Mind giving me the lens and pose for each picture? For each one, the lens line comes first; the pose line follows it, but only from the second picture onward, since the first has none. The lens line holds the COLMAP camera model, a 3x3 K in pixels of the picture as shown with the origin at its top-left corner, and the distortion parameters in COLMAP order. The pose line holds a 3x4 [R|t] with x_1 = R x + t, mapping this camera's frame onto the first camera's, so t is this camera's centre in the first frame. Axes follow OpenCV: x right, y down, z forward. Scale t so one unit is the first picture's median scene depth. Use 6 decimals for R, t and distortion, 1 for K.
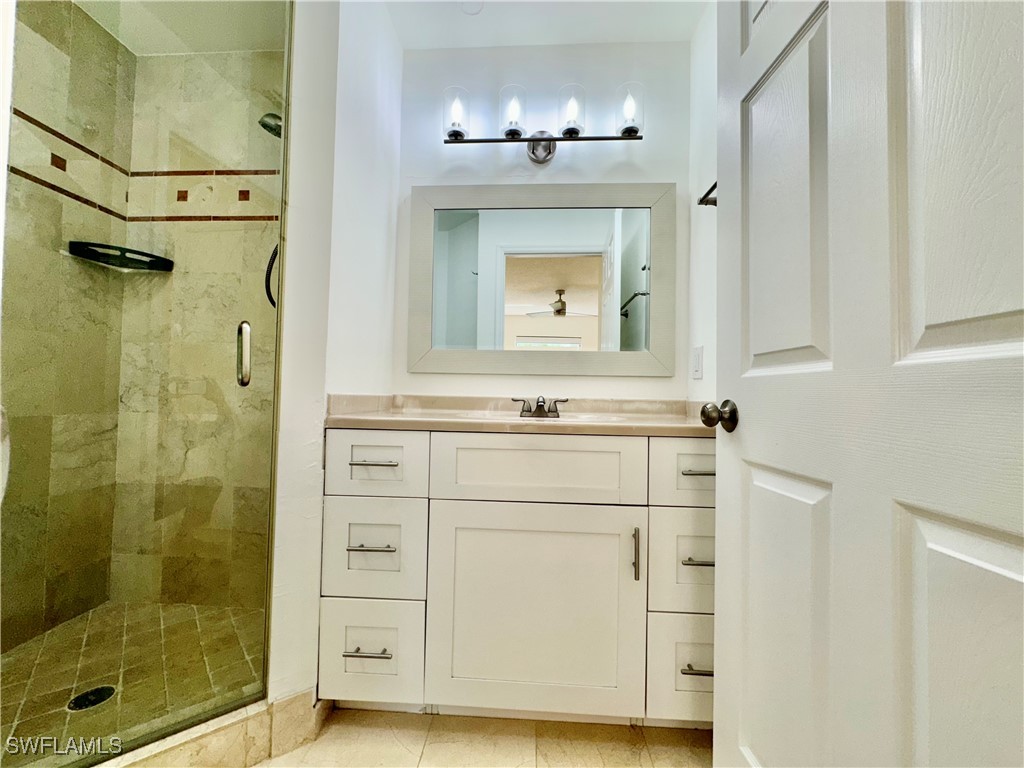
lens RADIAL K [[408.9, 0, 512.2], [0, 408.9, 383.0], [0, 0, 1]] dist [-0.002676, 0.000565]
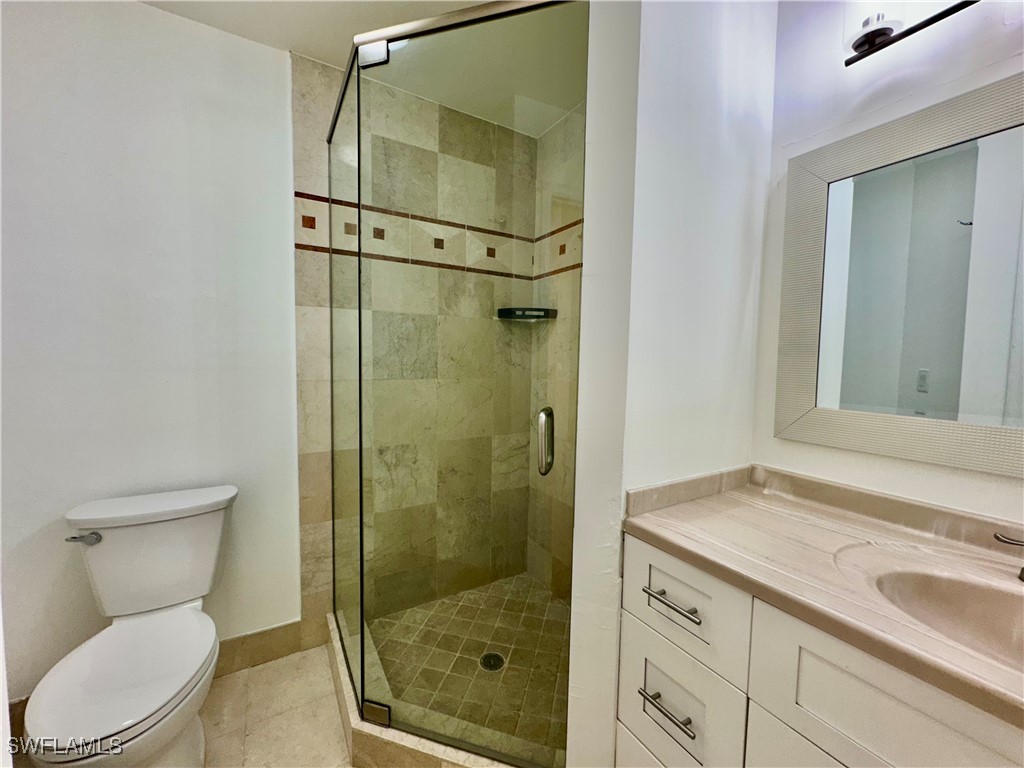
lens RADIAL K [[408.9, 0, 512.2], [0, 408.9, 383.0], [0, 0, 1]] dist [-0.002676, 0.000565]
pose [[0.563136, 0.042768, -0.825257, 0.069402], [0.016677, 0.997868, 0.063093, -0.184219], [0.826196, -0.049292, 0.561222, 0.261125]]
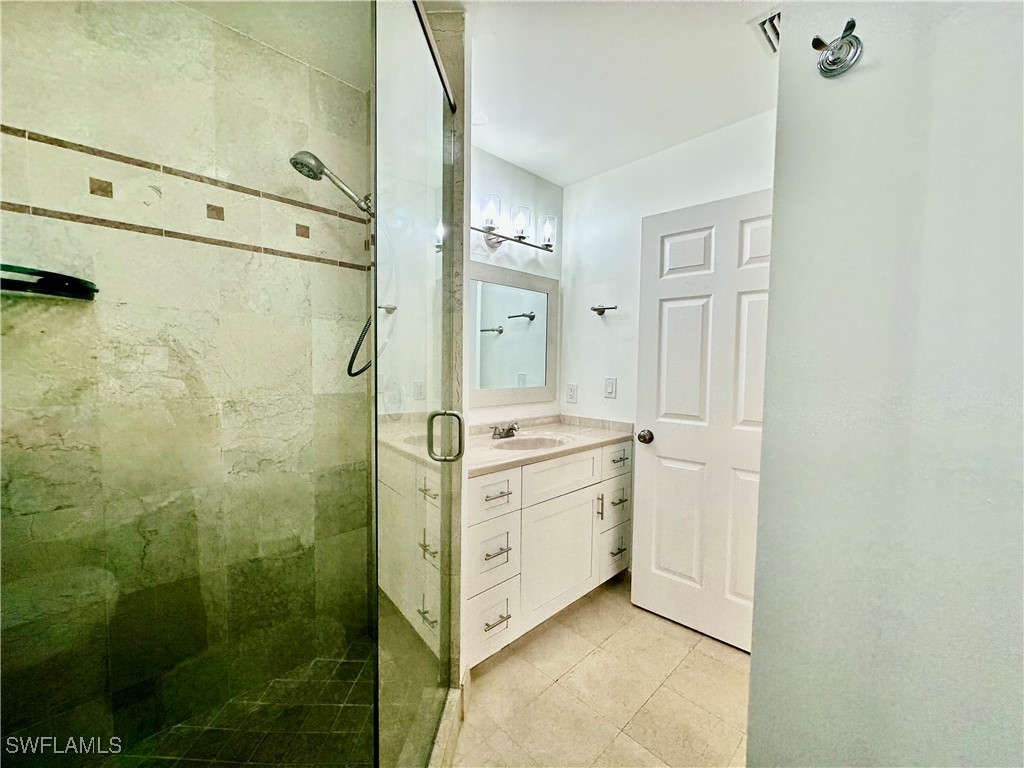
lens RADIAL K [[408.9, 0, 512.2], [0, 408.9, 383.0], [0, 0, 1]] dist [-0.002676, 0.000565]
pose [[0.685664, -0.047372, 0.726375, -0.952357], [-0.020281, 0.996249, 0.084117, -0.229452], [-0.727636, -0.072407, 0.682131, 0.008222]]
